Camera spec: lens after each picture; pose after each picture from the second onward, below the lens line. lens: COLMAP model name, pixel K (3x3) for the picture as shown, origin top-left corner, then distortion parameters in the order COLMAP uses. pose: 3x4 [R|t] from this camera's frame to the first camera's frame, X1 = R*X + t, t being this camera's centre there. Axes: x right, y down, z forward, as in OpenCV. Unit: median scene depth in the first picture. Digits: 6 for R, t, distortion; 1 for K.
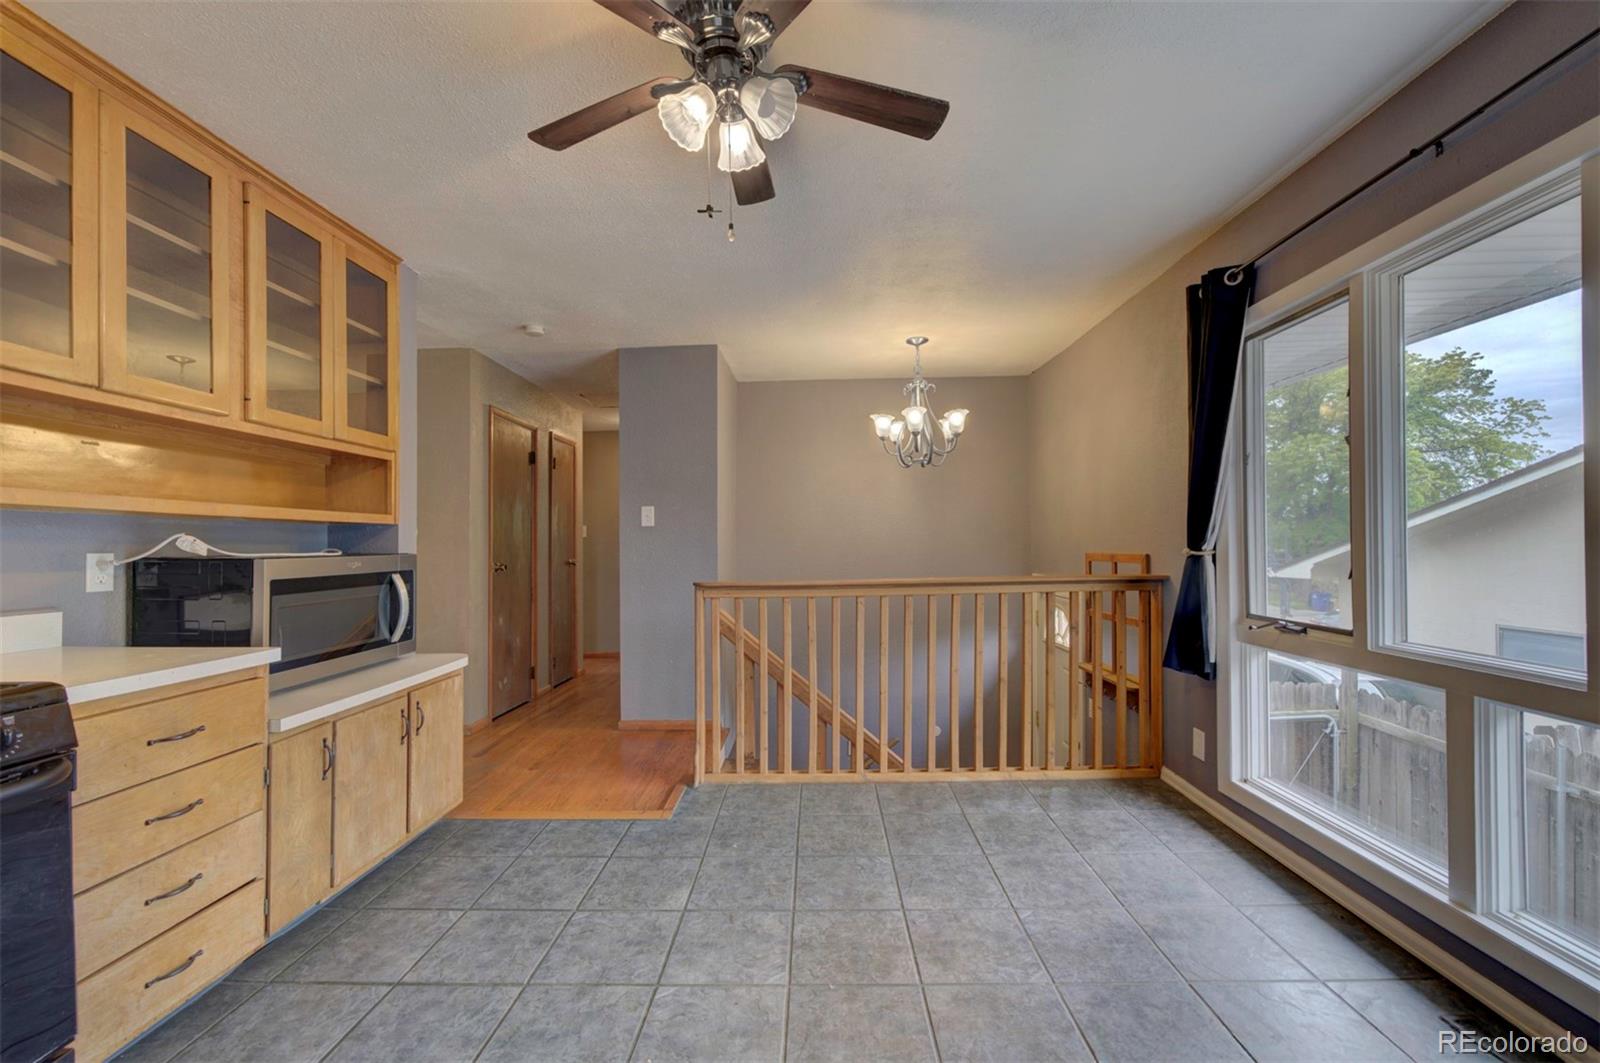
lens RADIAL K [[646.2, 0, 802.9], [0, 646.2, 536.8], [0, 0, 1]] dist [-0.073219, 0.034295]
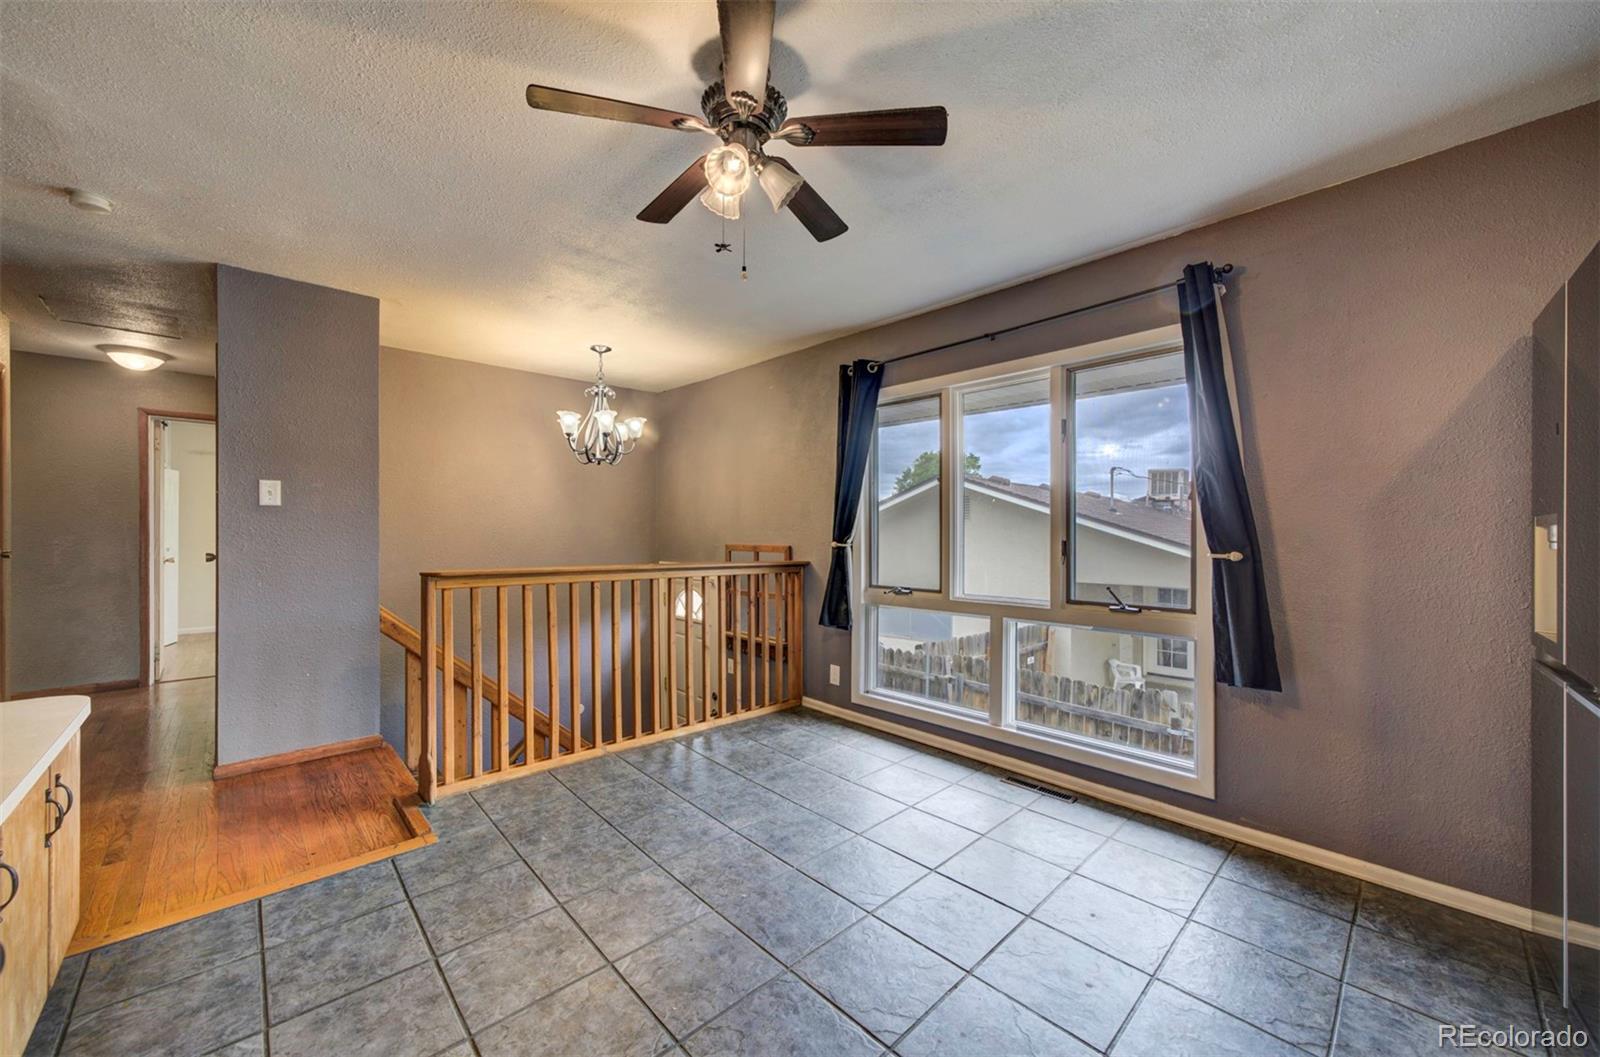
lens RADIAL K [[598.1, 0, 800.0], [0, 598.1, 528.5], [0, 0, 1]] dist [-0.010225, 0.000239]
pose [[0.711066, 0.026771, 0.702616, -0.420151], [-0.023620, 0.999620, -0.014183, 0.008407], [-0.702729, -0.006511, 0.711428, 0.059382]]
